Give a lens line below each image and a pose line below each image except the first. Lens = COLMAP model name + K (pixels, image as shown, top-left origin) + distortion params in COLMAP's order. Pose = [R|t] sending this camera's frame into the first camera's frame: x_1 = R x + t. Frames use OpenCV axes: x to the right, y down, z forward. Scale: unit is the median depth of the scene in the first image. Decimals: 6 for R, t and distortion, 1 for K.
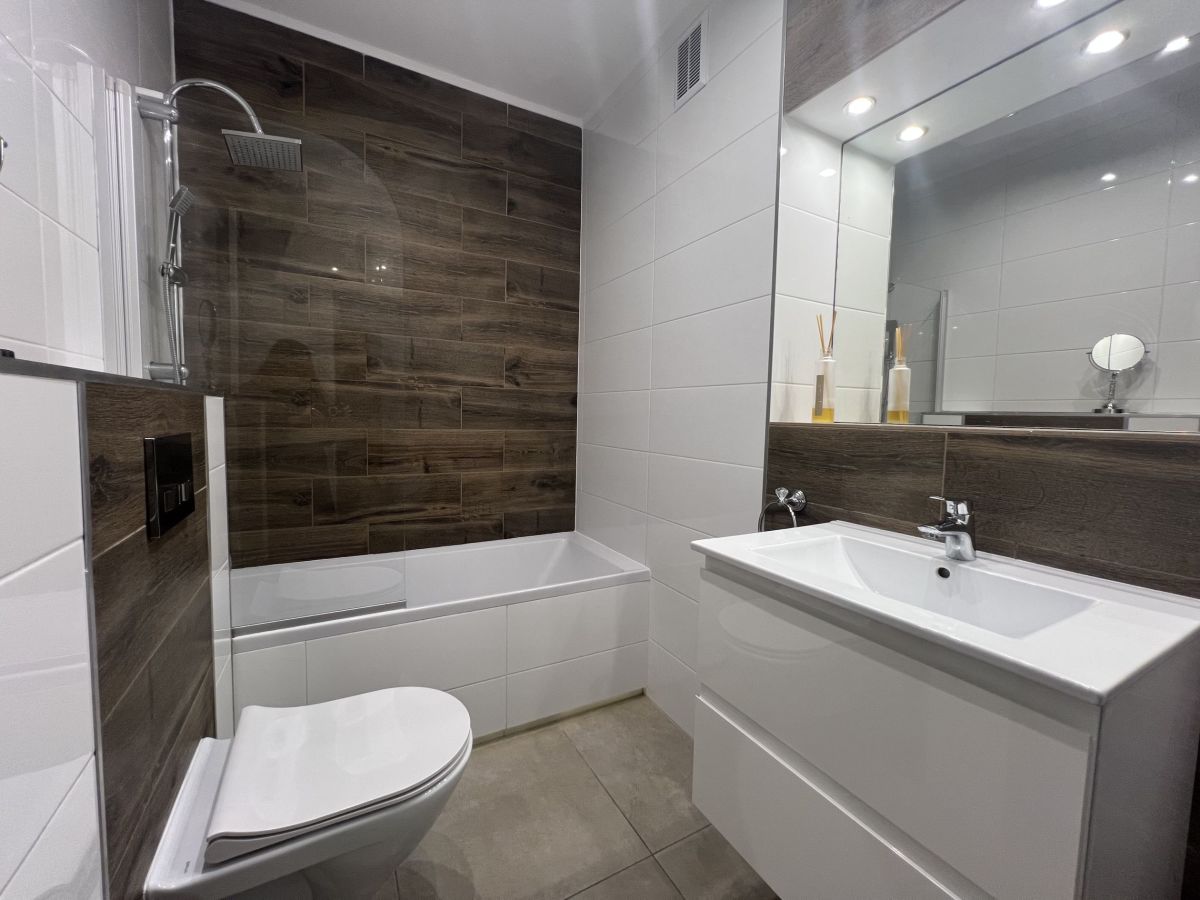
lens RADIAL K [[485.1, 0, 602.4], [0, 485.1, 446.4], [0, 0, 1]] dist [-0.003823, -0.000460]
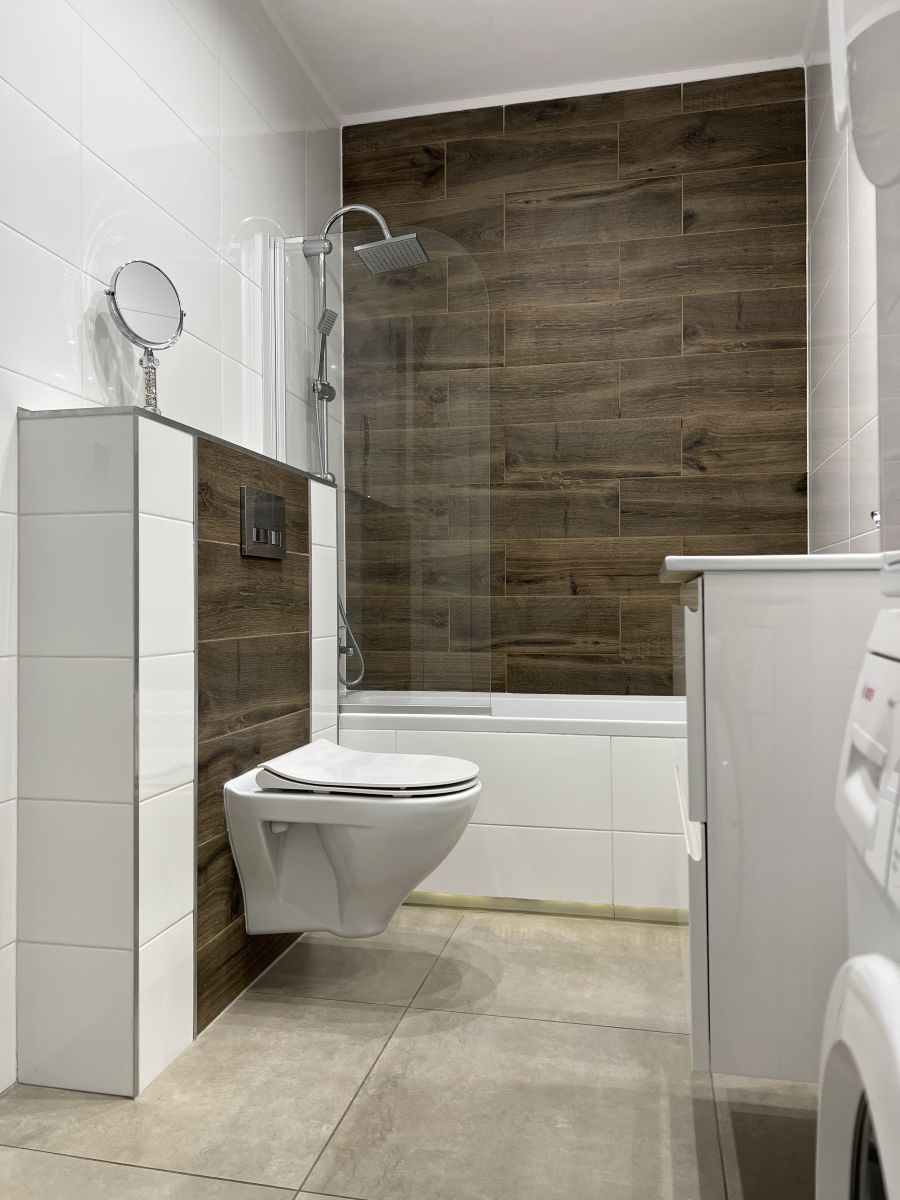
lens RADIAL K [[916.7, 0, 447.3], [0, 916.7, 608.8], [0, 0, 1]] dist [0.032264, -0.049121]
pose [[0.741976, -0.026191, -0.669915, 0.463190], [-0.021431, 0.997799, -0.062747, 0.173180], [0.670084, 0.060913, 0.739782, -0.209906]]
